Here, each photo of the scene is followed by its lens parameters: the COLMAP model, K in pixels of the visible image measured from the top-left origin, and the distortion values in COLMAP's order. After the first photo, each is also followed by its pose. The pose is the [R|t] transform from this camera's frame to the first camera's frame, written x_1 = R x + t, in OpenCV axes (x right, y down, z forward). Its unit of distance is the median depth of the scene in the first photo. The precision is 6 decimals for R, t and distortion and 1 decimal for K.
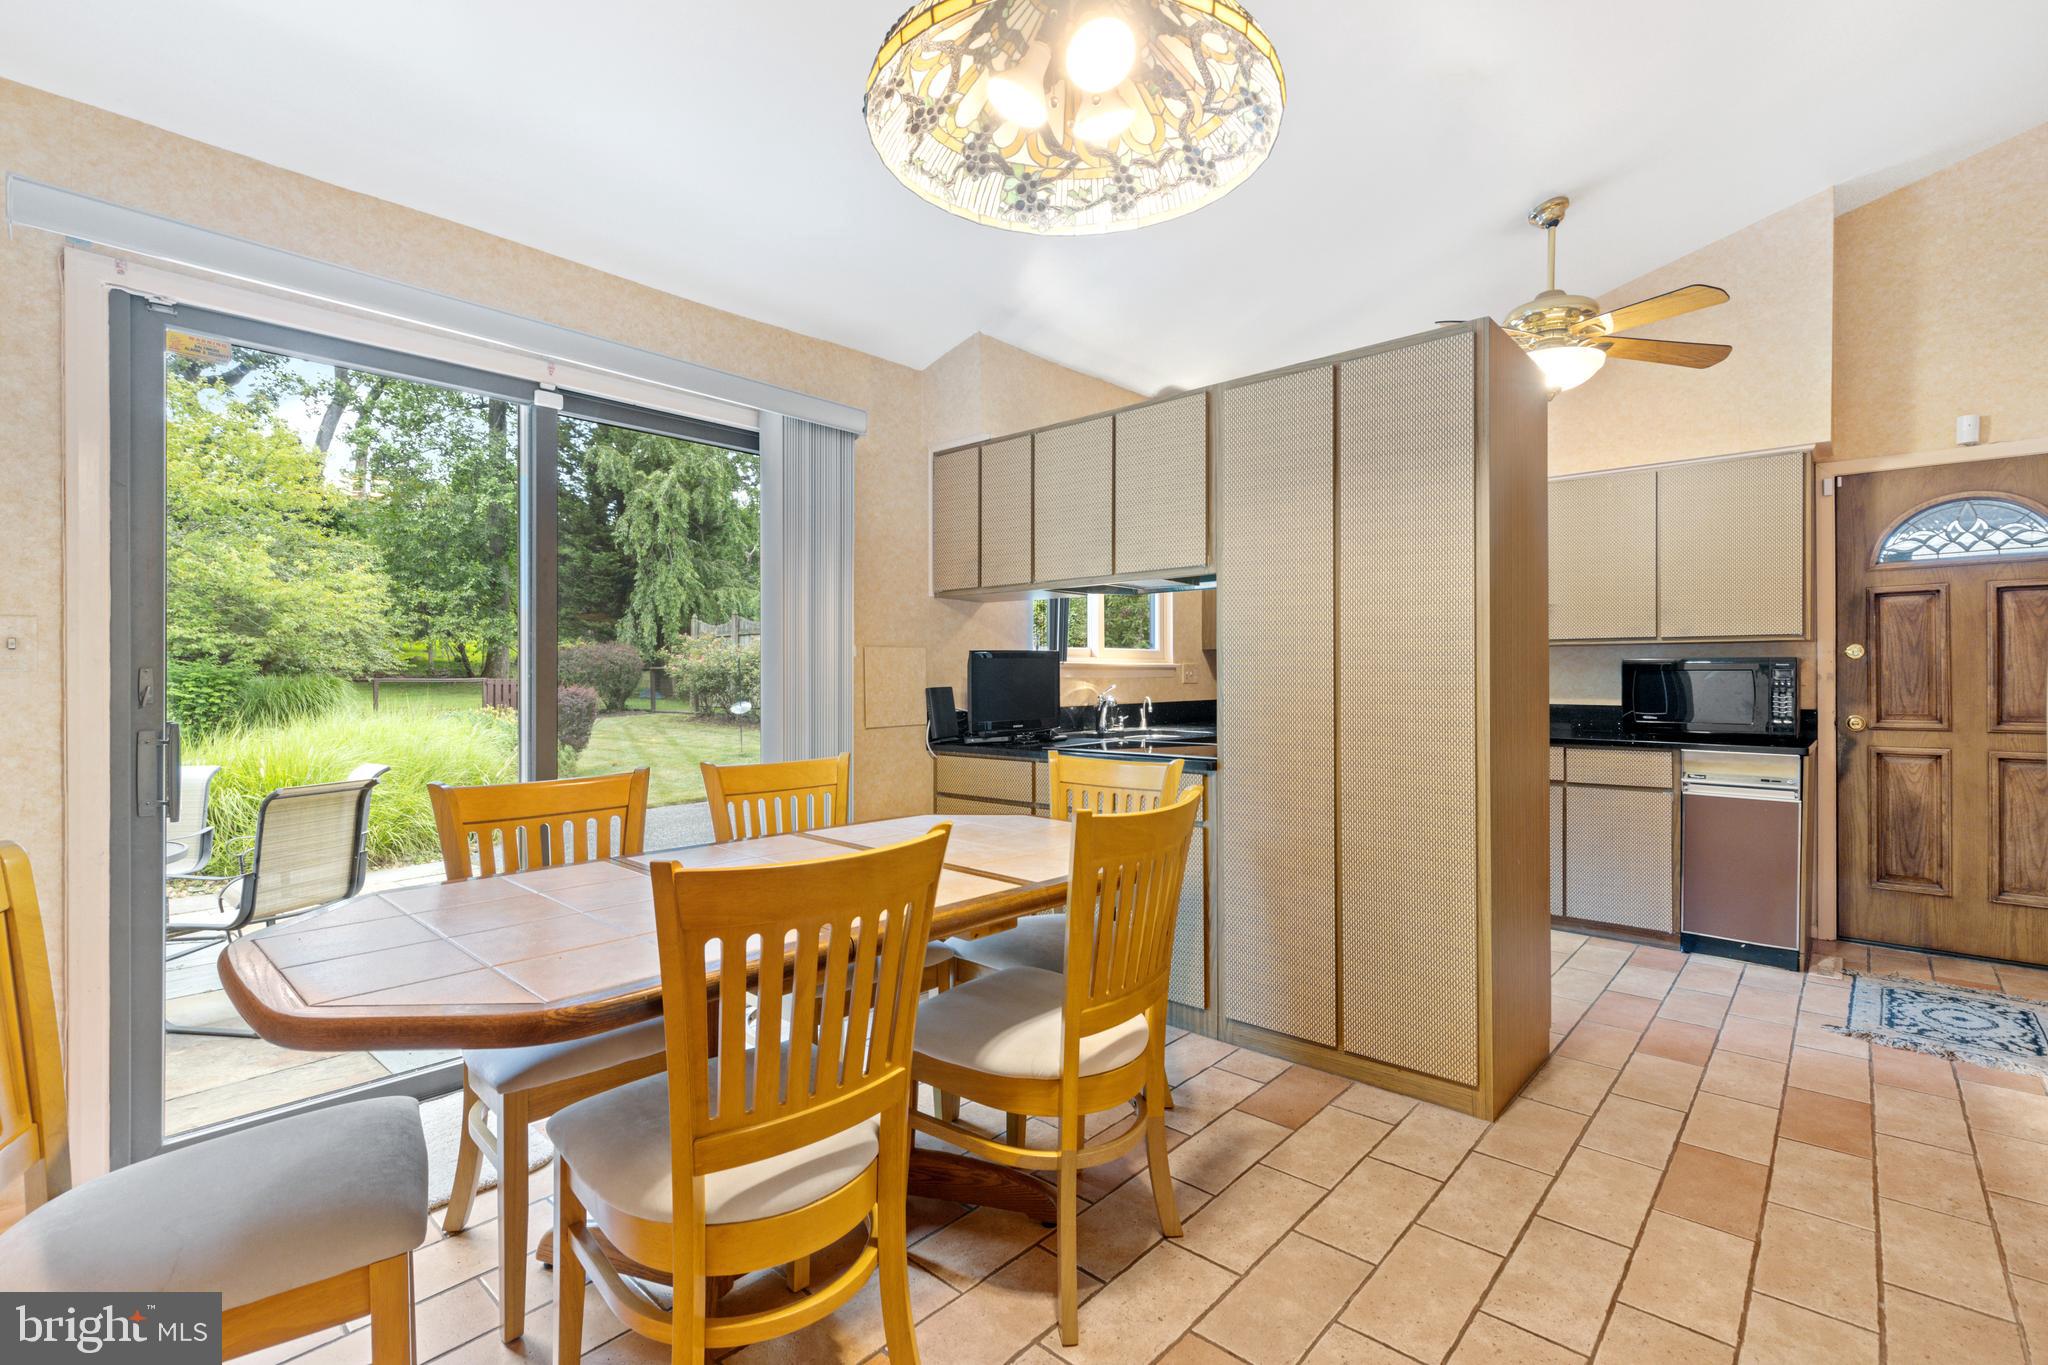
lens RADIAL K [[924.7, 0, 1027.5], [0, 924.7, 680.7], [0, 0, 1]] dist [0.005683, -0.000949]
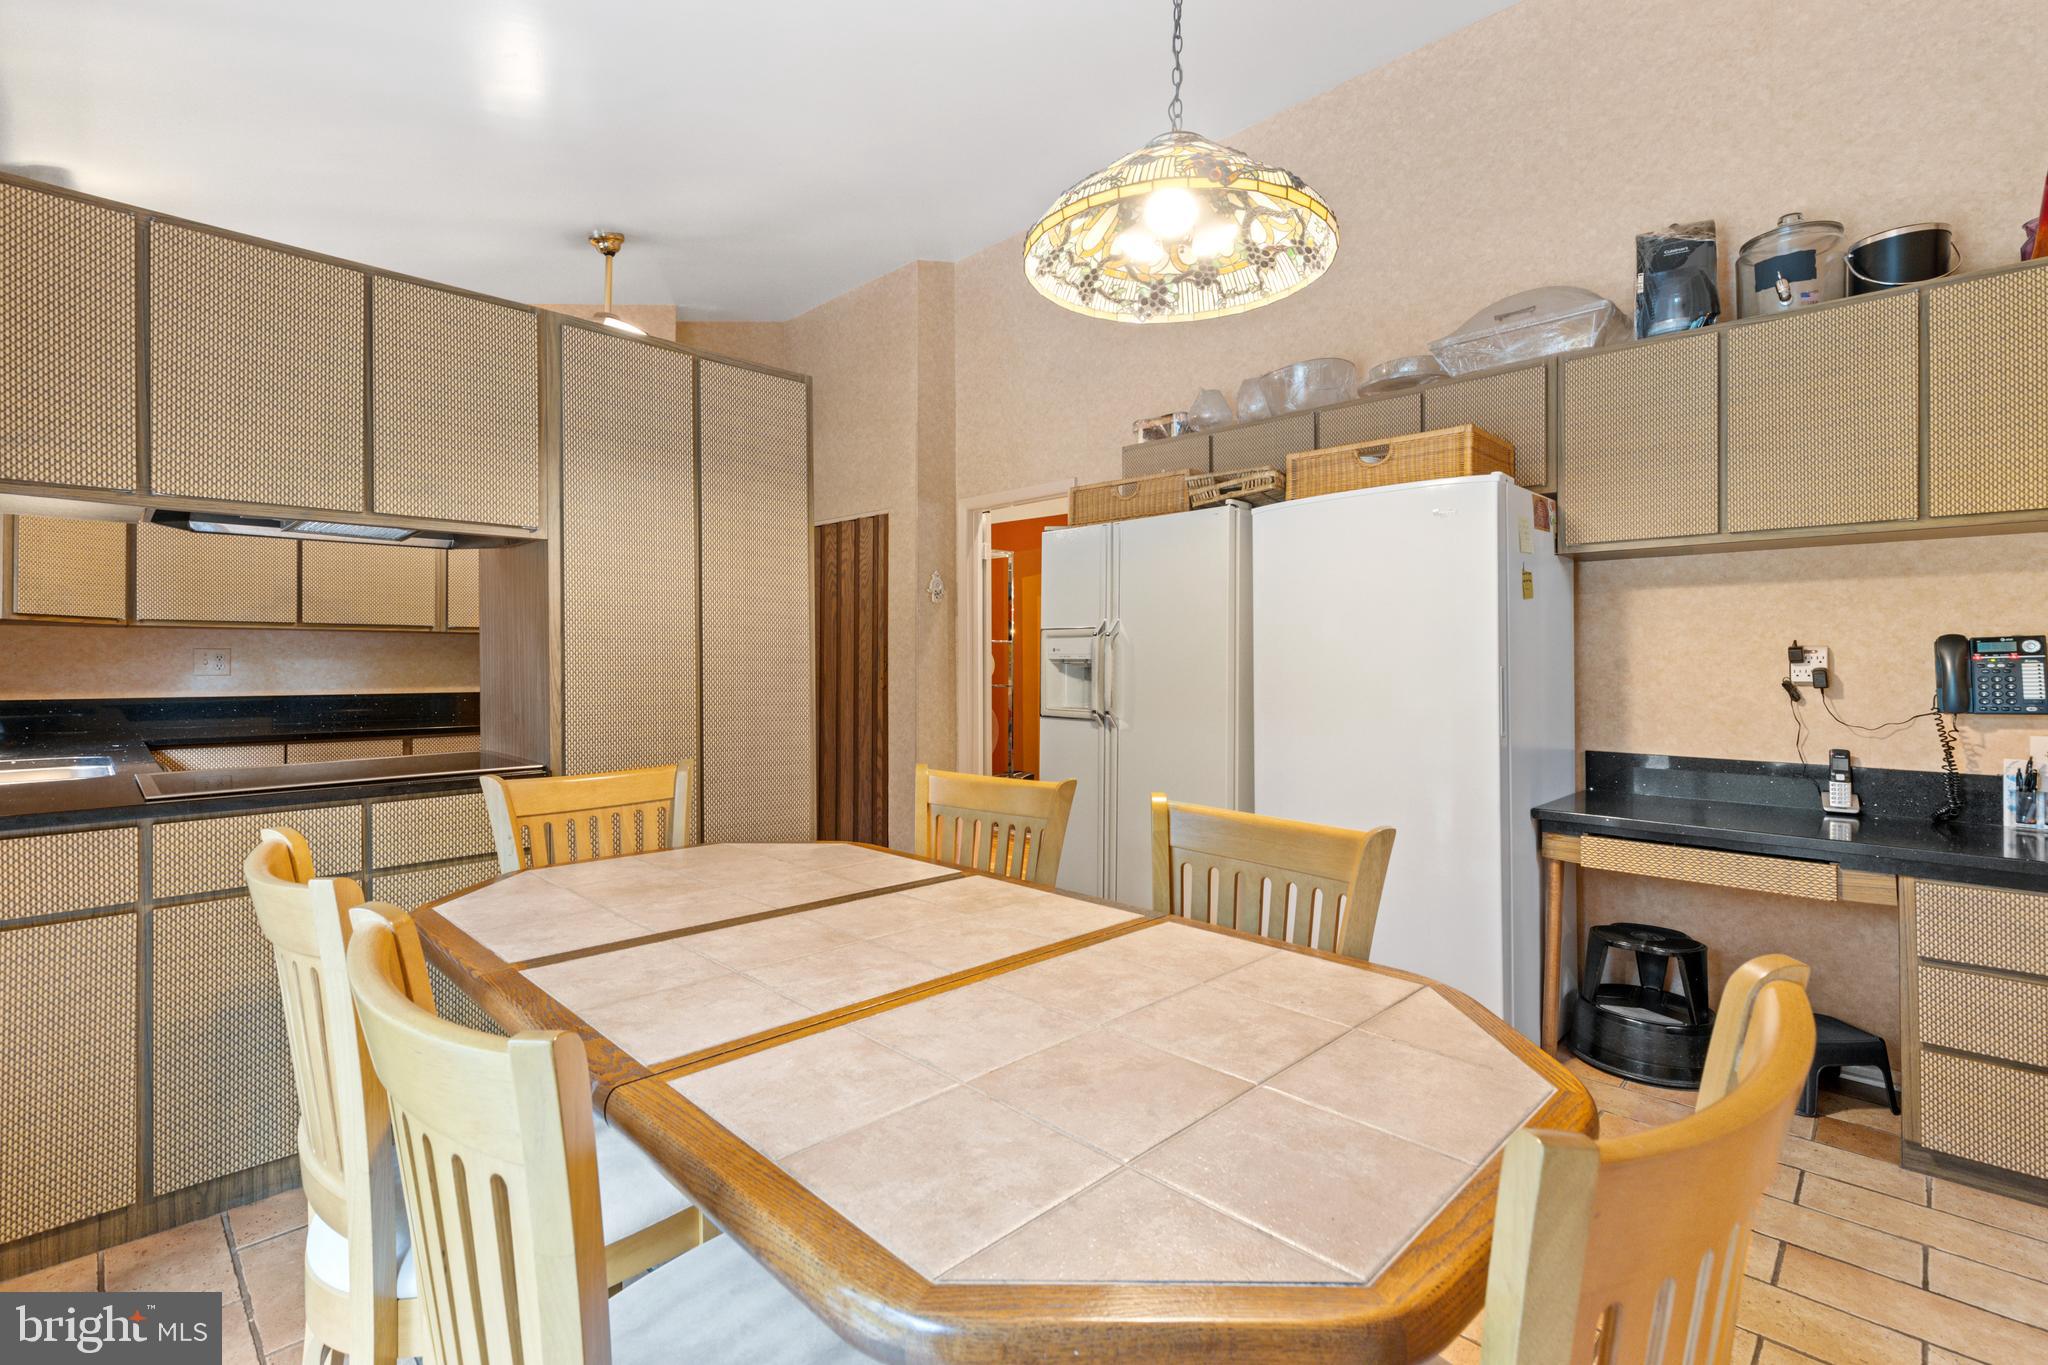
lens RADIAL K [[924.7, 0, 1028.4], [0, 924.7, 668.5], [0, 0, 1]] dist [0.005683, -0.000949]
pose [[0.040890, -0.009971, 0.999114, -1.101441], [0.006738, 0.999930, 0.009704, -0.014727], [-0.999141, 0.006335, 0.040954, 0.981887]]
